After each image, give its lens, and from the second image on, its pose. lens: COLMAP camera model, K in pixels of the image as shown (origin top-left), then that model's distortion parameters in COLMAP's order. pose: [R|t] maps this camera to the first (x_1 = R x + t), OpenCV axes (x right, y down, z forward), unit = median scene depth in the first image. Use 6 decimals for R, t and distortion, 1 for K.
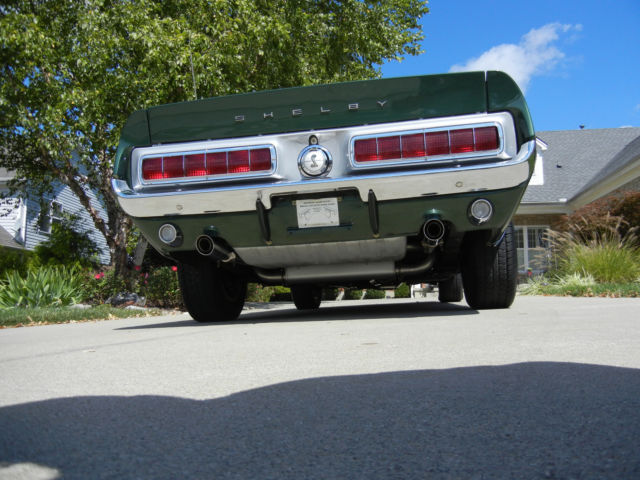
lens RADIAL K [[557.8, 0, 330.5], [0, 557.8, 240.3], [0, 0, 1]] dist [0.009117, 0.003900]
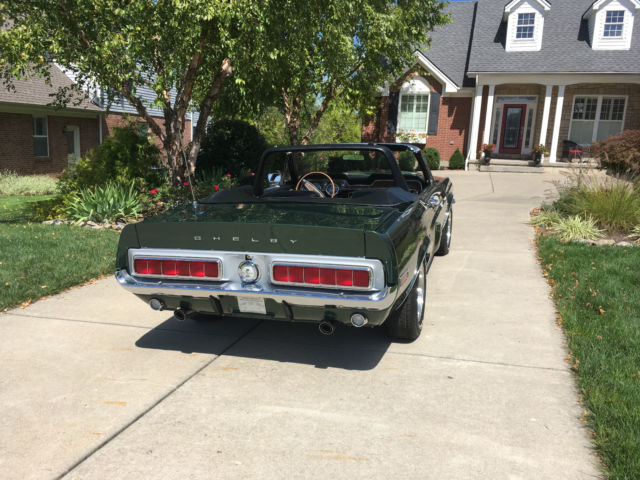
lens RADIAL K [[552.0, 0, 320.0], [0, 552.0, 240.0], [0, 0, 1]] dist [0.080440, -0.120123]
pose [[0.988345, 0.062938, -0.138613, 0.332030], [-0.020328, 0.956944, 0.289560, -0.616985], [0.150869, -0.283367, 0.947070, -0.272251]]
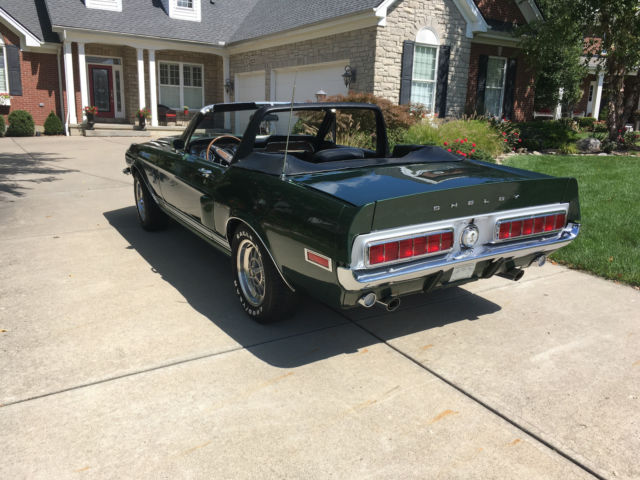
lens RADIAL K [[548.2, 0, 334.3], [0, 548.2, 228.8], [0, 0, 1]] dist [0.081358, -0.105810]
pose [[0.768157, -0.095754, 0.633061, -1.103347], [-0.107394, 0.955476, 0.274832, -0.480500], [-0.631191, -0.279101, 0.723672, 0.243201]]
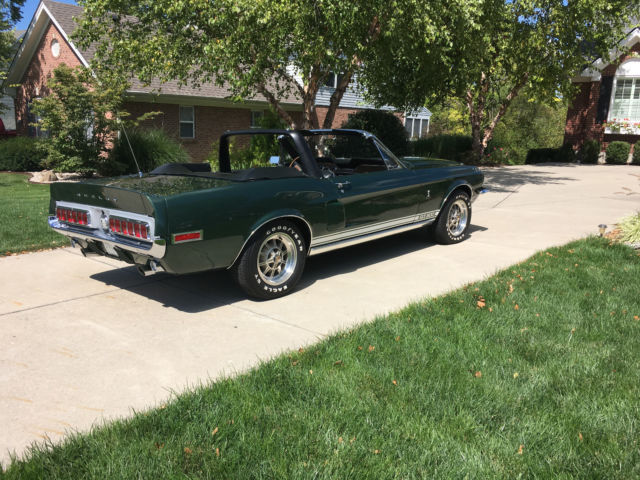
lens RADIAL K [[552.0, 0, 320.0], [0, 552.0, 240.0], [0, 0, 1]] dist [0.080440, -0.120123]
pose [[0.822626, 0.151940, -0.547905, 1.563543], [0.025409, 0.952848, 0.302383, -0.621780], [0.568014, -0.262670, 0.779977, -0.061304]]
